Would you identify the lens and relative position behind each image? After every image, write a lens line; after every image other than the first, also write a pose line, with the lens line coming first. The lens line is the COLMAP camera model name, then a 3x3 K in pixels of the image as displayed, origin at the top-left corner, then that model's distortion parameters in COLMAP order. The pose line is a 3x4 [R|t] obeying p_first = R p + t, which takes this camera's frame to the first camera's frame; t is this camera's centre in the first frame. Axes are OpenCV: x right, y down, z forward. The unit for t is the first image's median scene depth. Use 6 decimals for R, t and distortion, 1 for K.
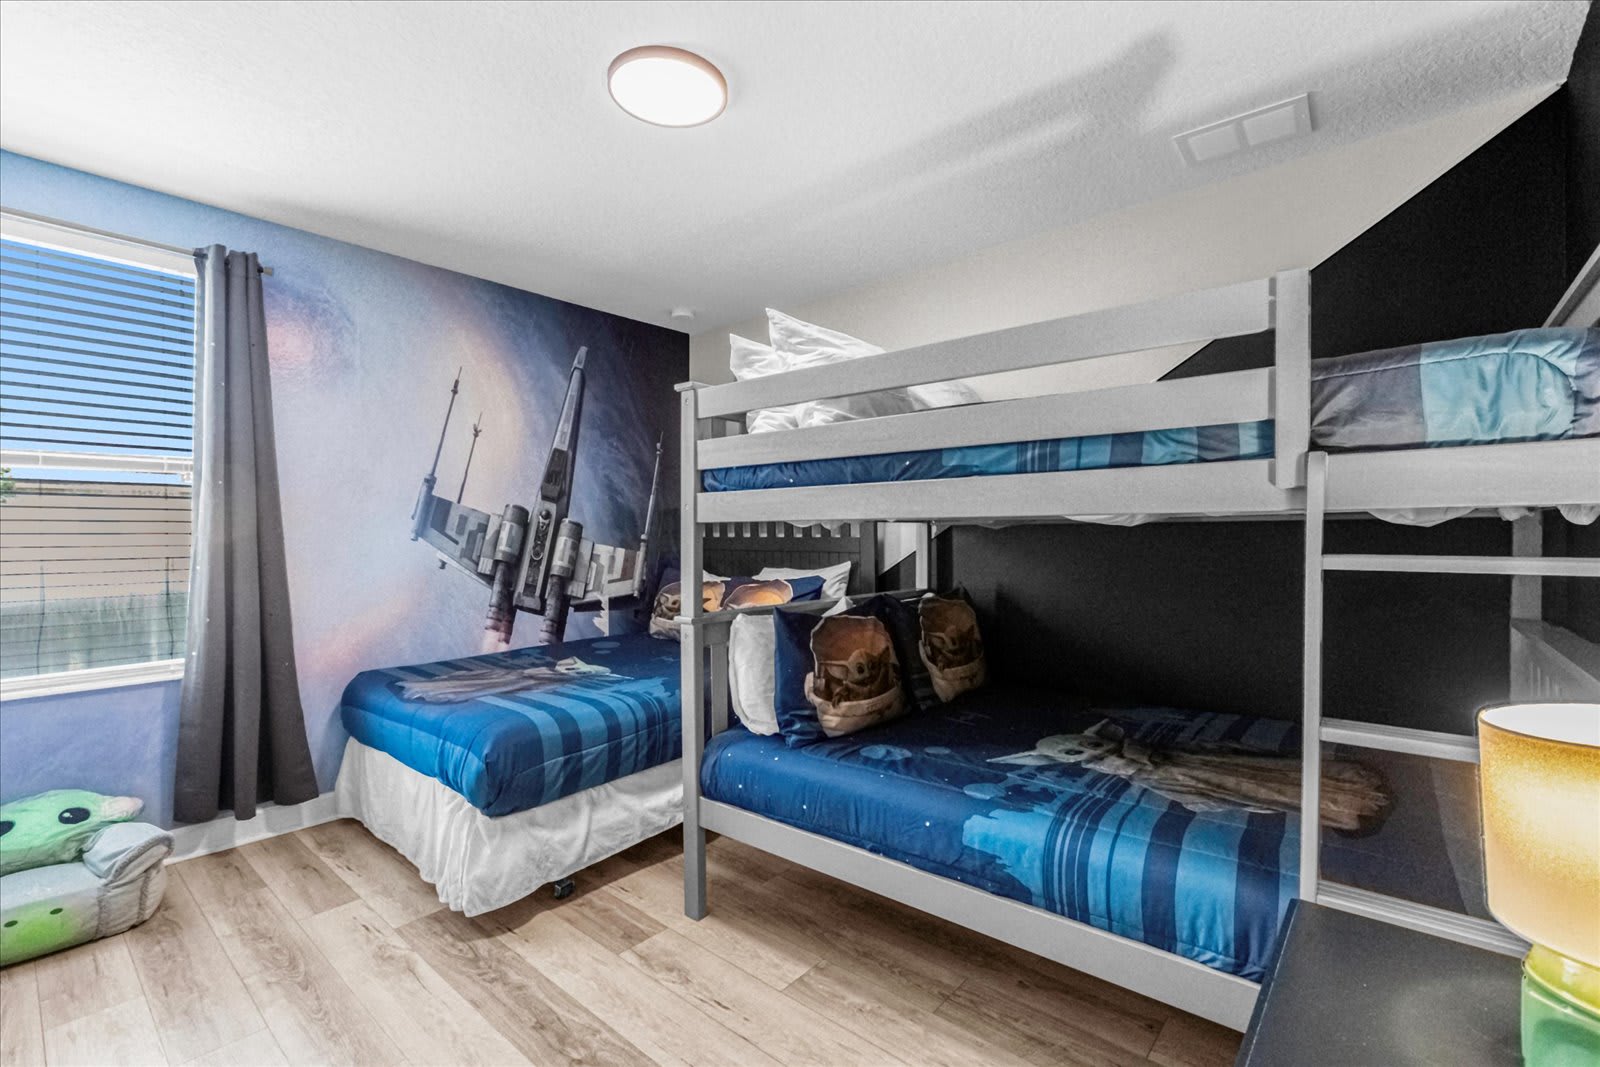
lens RADIAL K [[709.7, 0, 791.8], [0, 709.7, 529.7], [0, 0, 1]] dist [-0.005697, -0.000183]
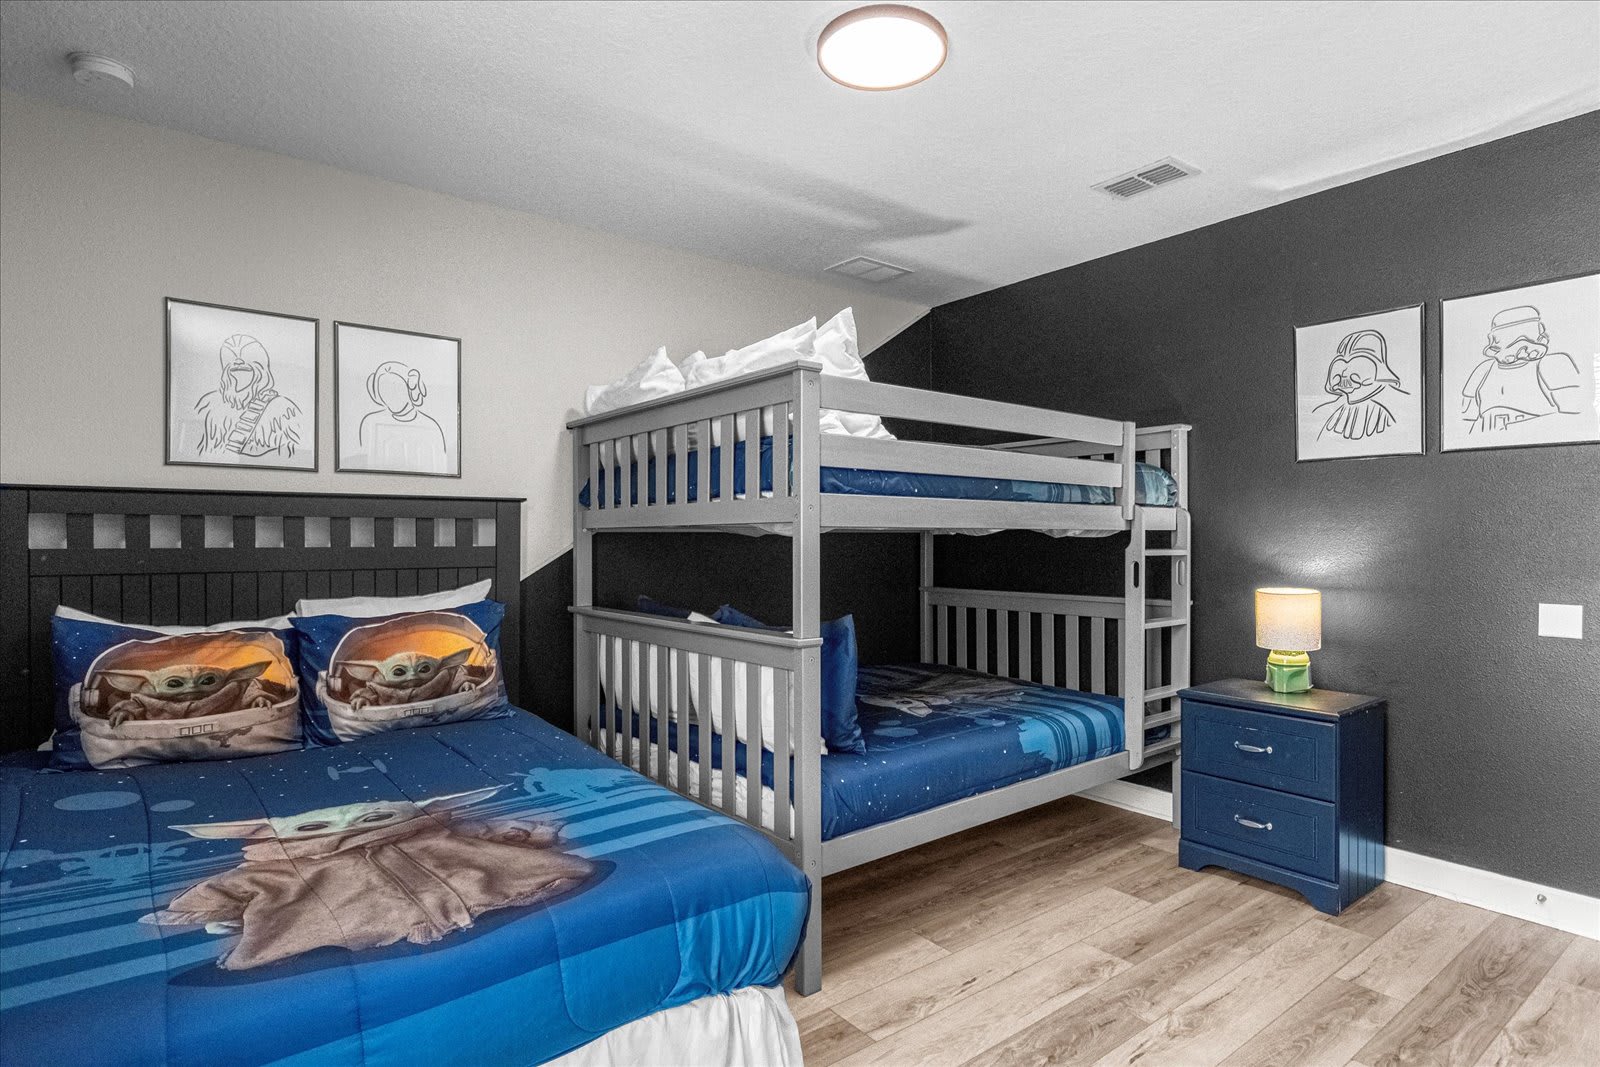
lens RADIAL K [[863.5, 0, 794.2], [0, 863.5, 543.0], [0, 0, 1]] dist [-0.000430, 0.000227]
pose [[0.188180, 0.002685, 0.982131, -1.523082], [0.001089, 0.999995, -0.002943, 0.015559], [-0.982134, 0.001623, 0.188176, 1.083094]]
